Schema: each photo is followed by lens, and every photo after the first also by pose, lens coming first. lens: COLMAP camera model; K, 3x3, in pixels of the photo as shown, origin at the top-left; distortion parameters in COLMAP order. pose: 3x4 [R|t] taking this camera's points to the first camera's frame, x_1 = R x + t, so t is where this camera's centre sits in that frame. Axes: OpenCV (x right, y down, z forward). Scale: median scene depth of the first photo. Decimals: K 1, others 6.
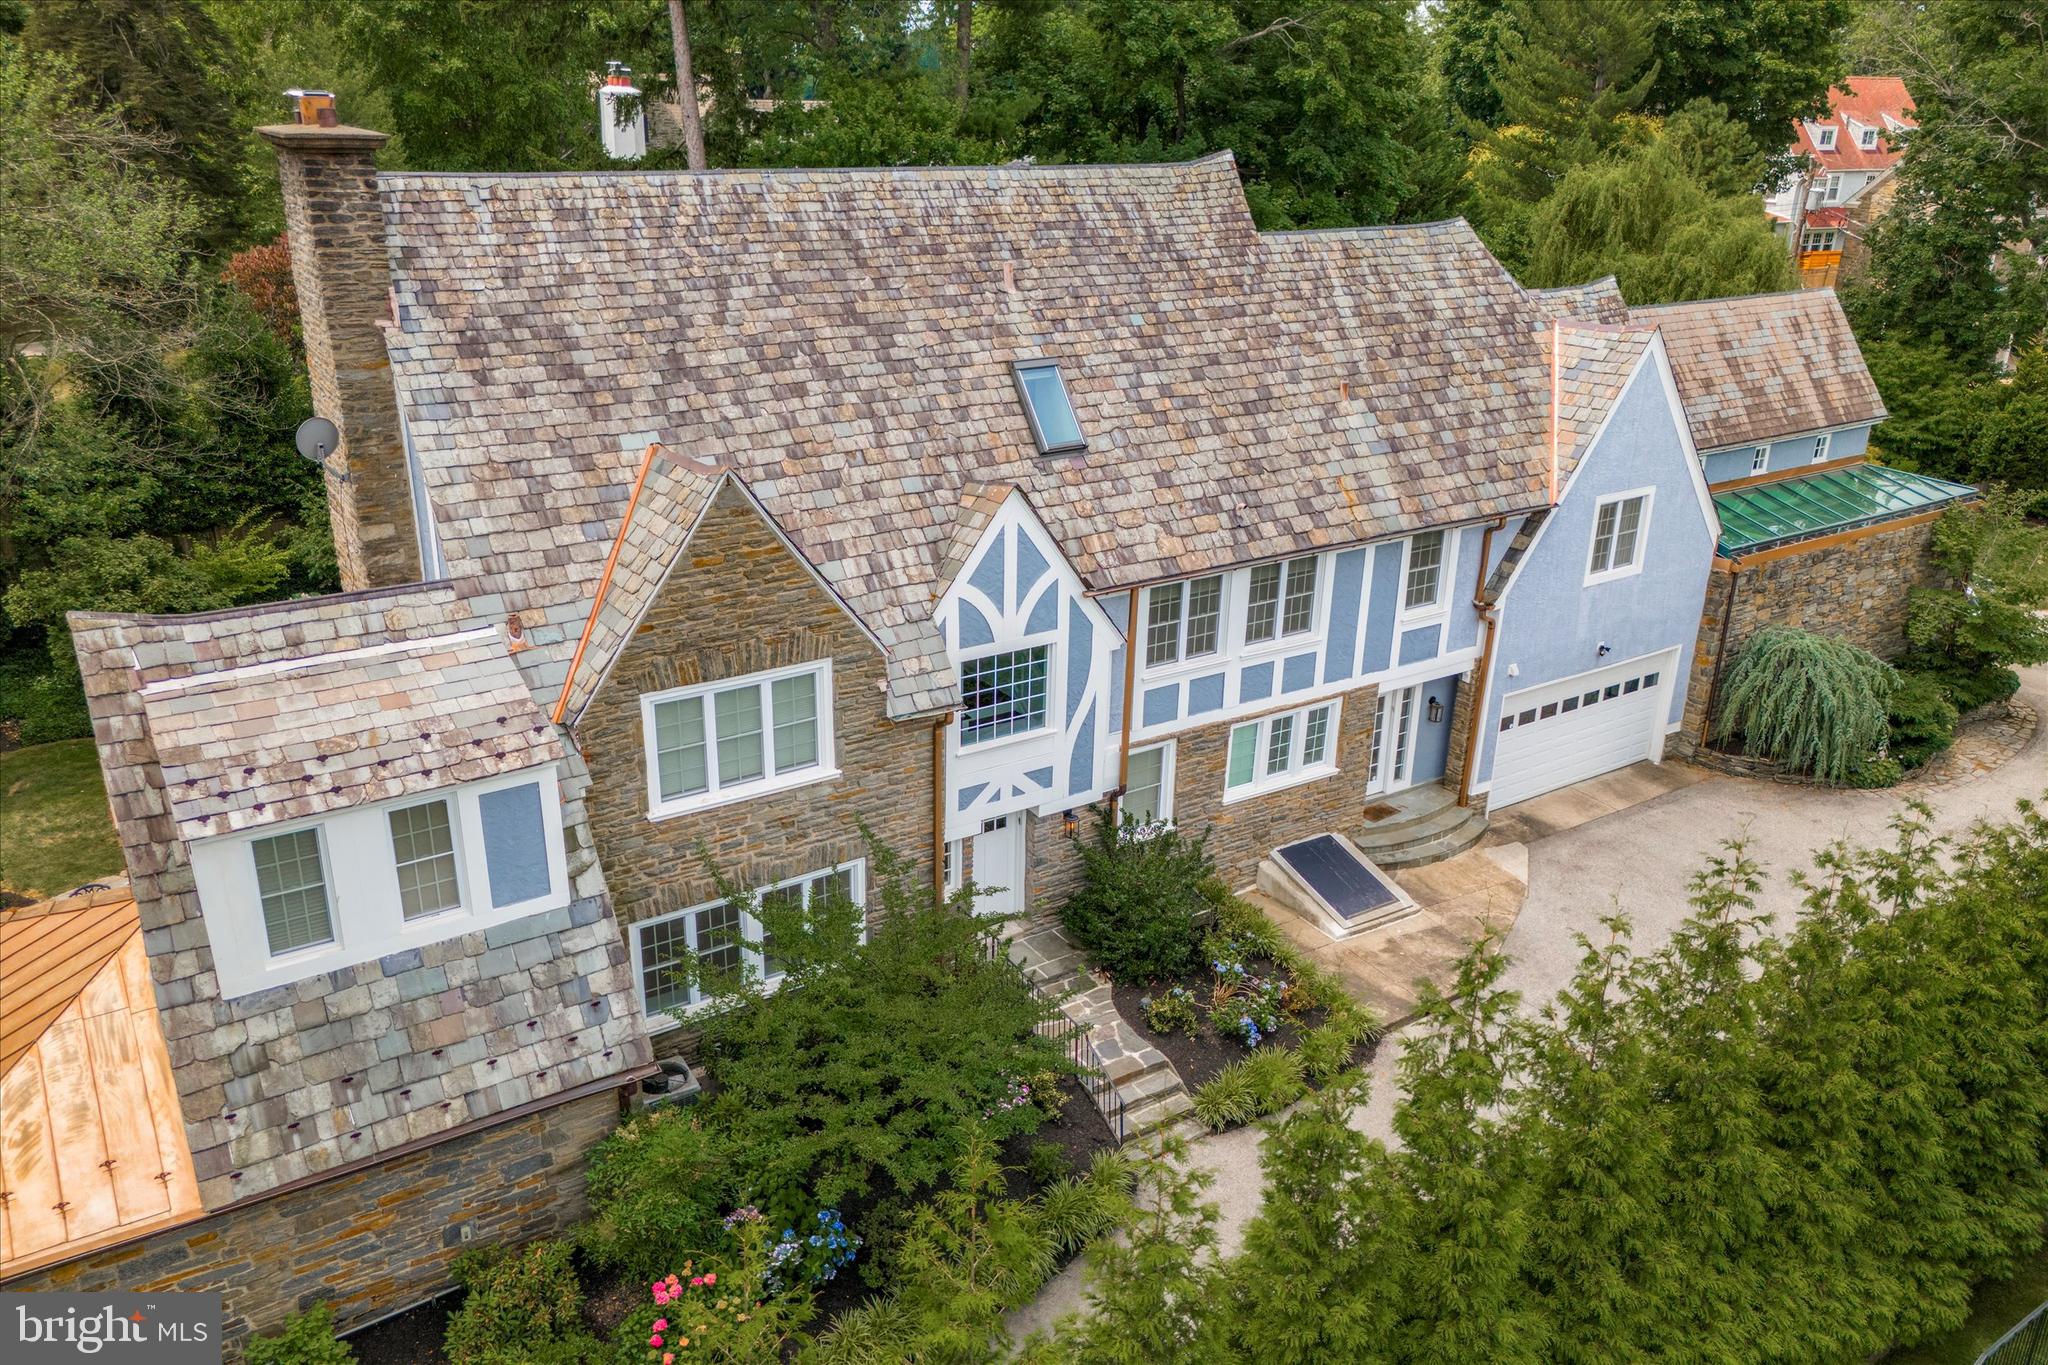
lens RADIAL K [[1513.4, 0, 1024.0], [0, 1513.4, 682.5], [0, 0, 1]] dist [0.073070, -0.165689]
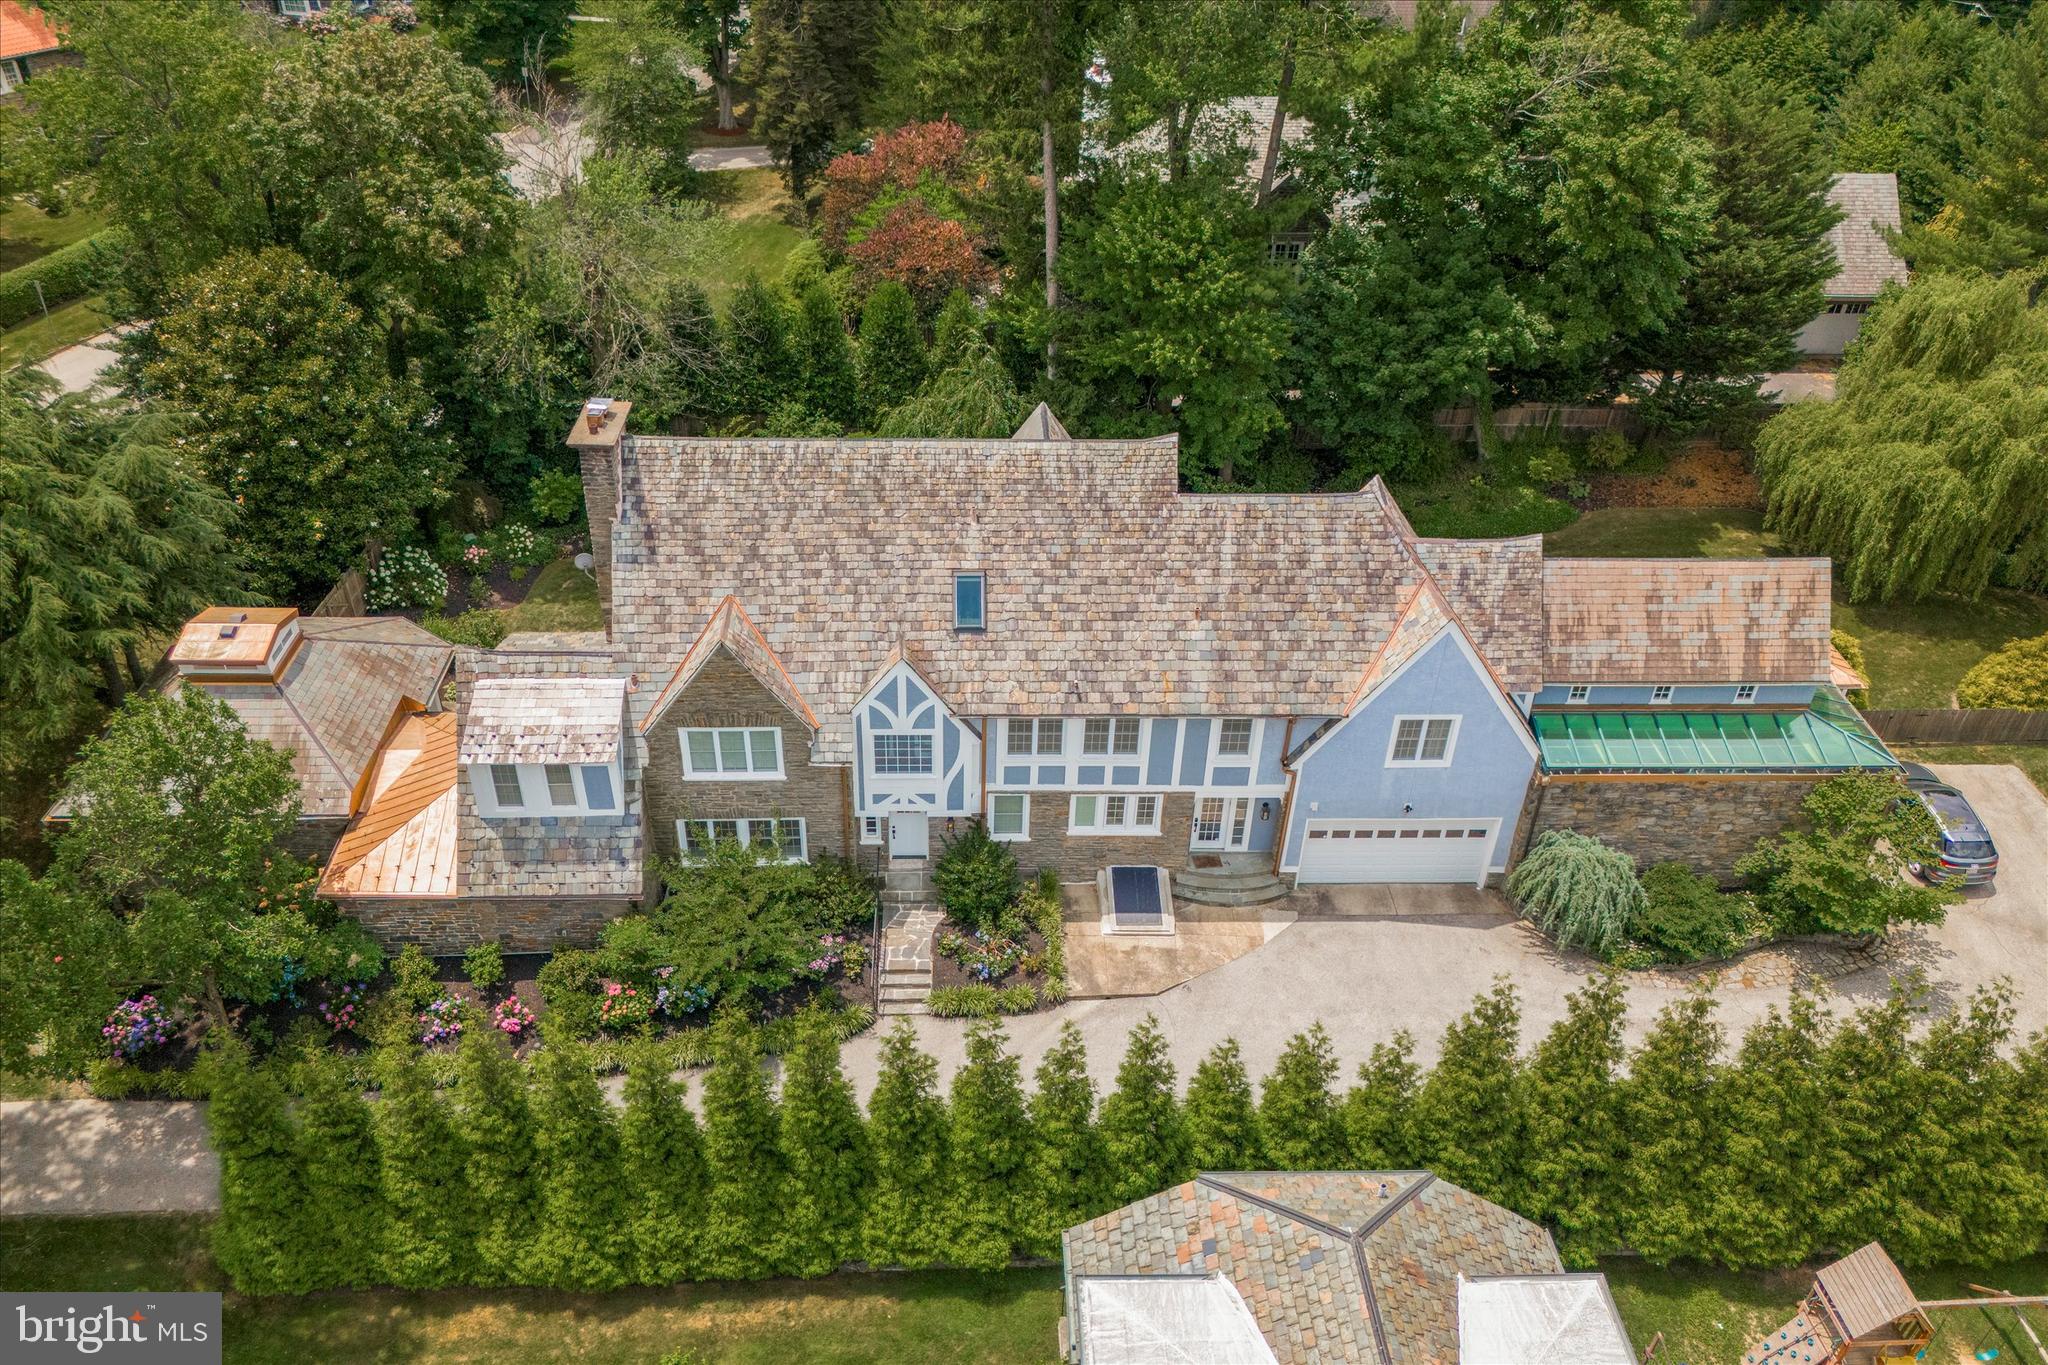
lens RADIAL K [[1513.4, 0, 1024.0], [0, 1513.4, 682.5], [0, 0, 1]] dist [0.073070, -0.165689]
pose [[0.862634, 0.304537, -0.403881, 0.781951], [-0.201161, 0.939138, 0.278484, -0.579158], [0.464109, -0.158985, 0.871393, -0.467827]]
